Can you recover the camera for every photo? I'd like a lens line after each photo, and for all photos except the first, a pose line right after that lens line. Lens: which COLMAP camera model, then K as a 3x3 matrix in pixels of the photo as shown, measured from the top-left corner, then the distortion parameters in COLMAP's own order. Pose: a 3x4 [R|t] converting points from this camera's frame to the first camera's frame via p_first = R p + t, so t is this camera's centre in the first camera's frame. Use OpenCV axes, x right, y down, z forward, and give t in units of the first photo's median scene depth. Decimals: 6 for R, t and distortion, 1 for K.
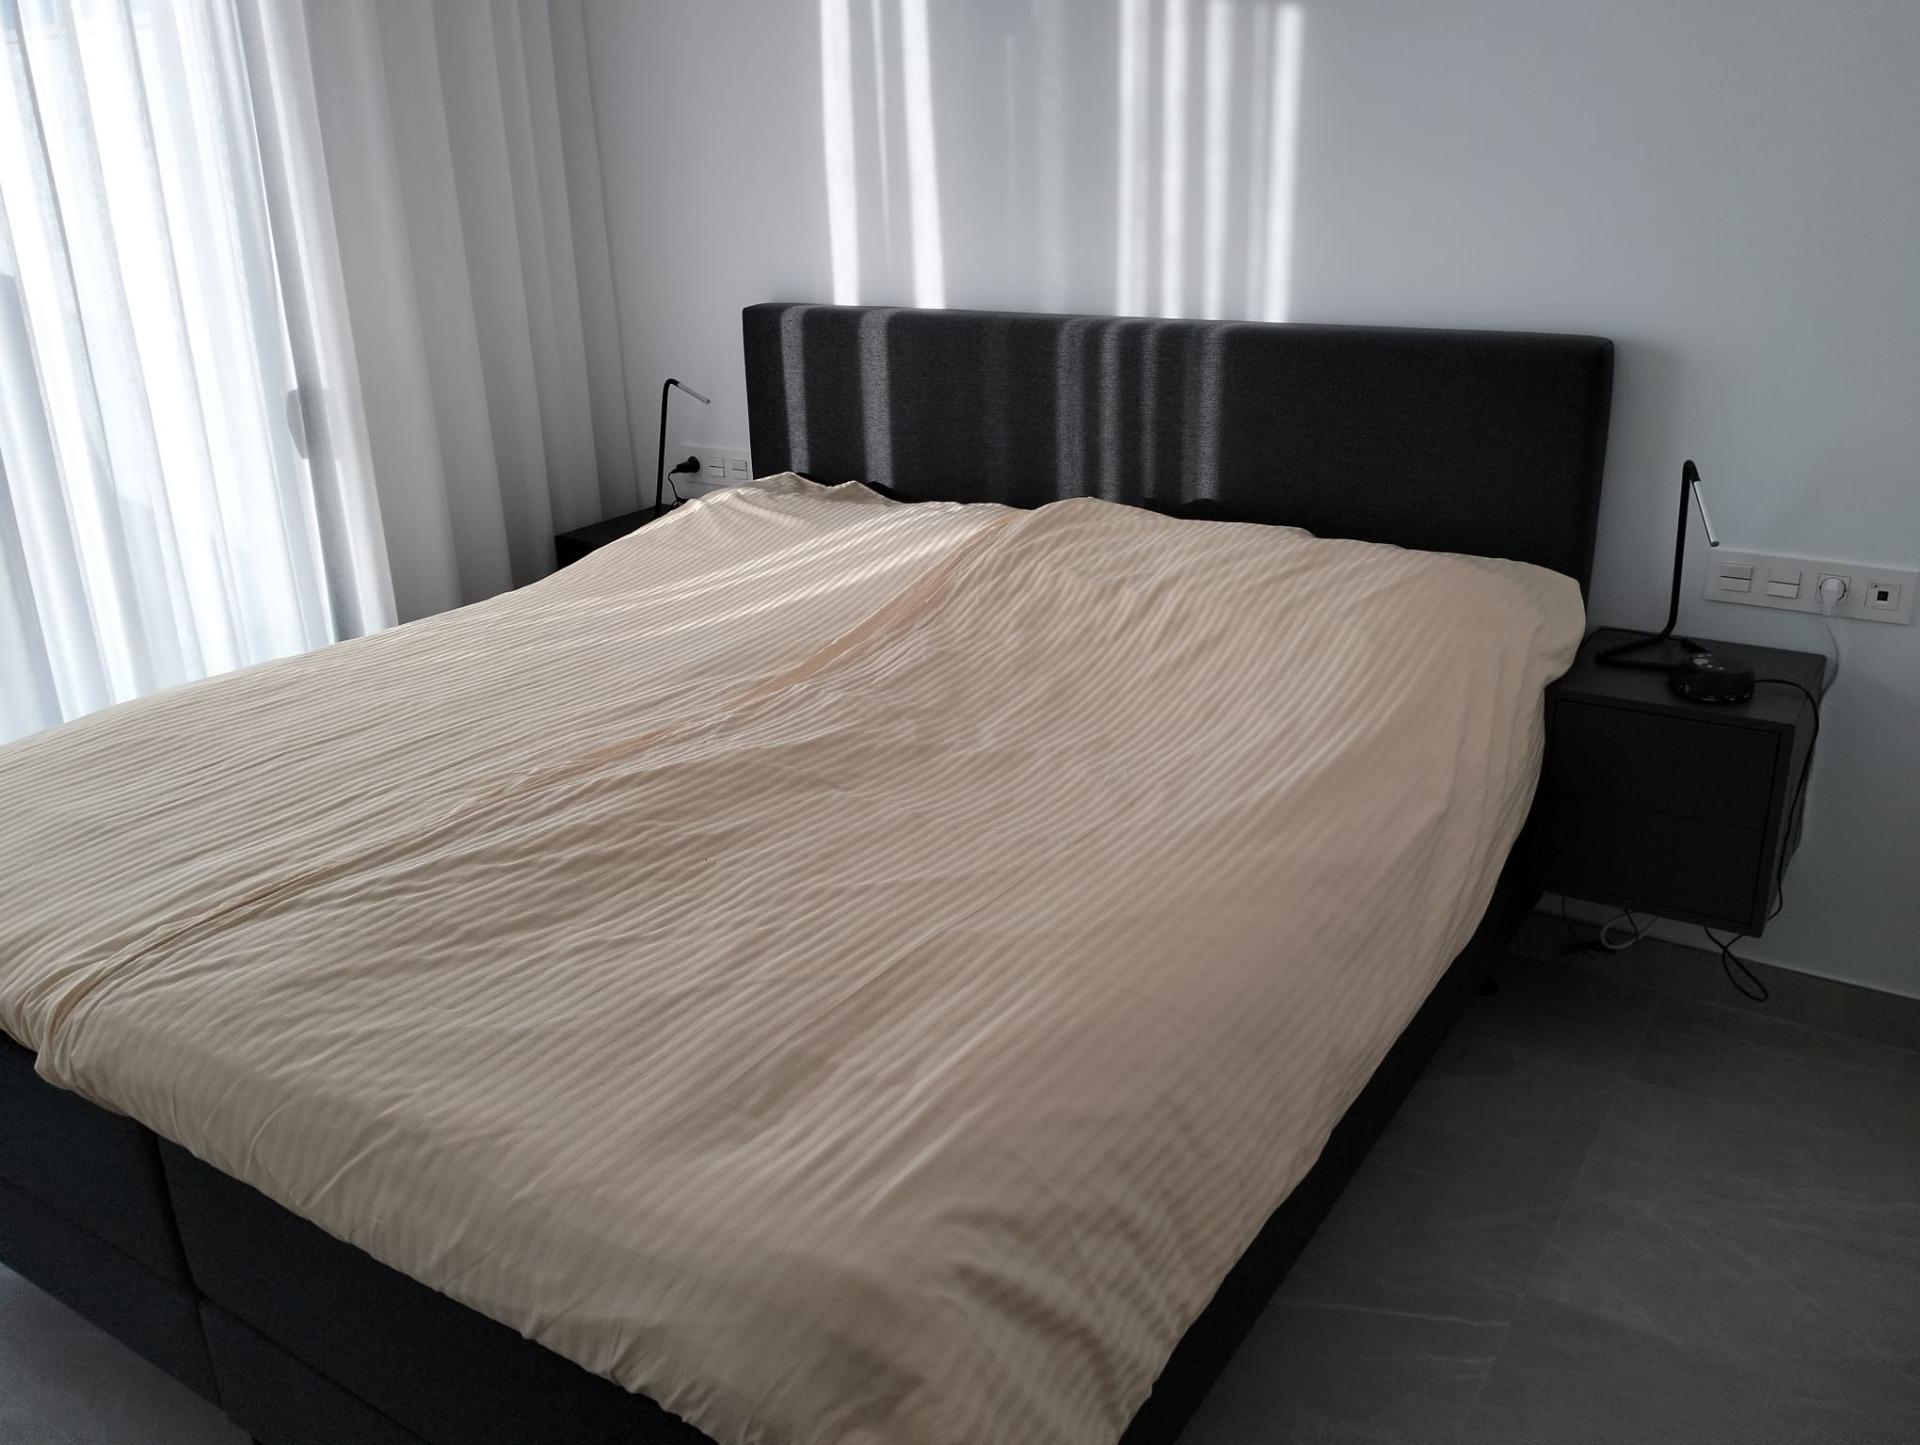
lens RADIAL K [[1547.8, 0, 960.0], [0, 1547.8, 722.5], [0, 0, 1]] dist [0.055777, -0.094930]
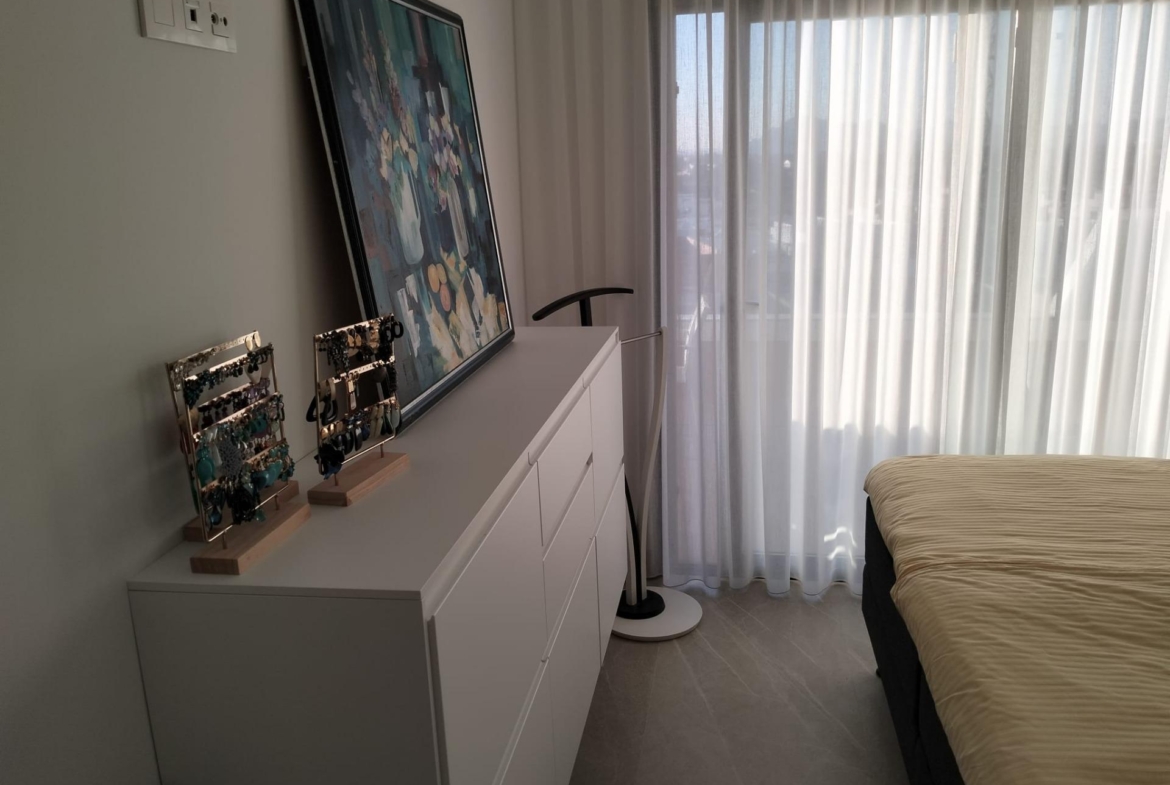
lens RADIAL K [[951.1, 0, 585.0], [0, 951.1, 392.5], [0, 0, 1]] dist [0.005399, -0.002715]
pose [[0.405294, 0.230945, -0.884535, 0.342334], [-0.296071, 0.948576, 0.112006, -0.065383], [0.864916, 0.216490, 0.452828, -0.034705]]
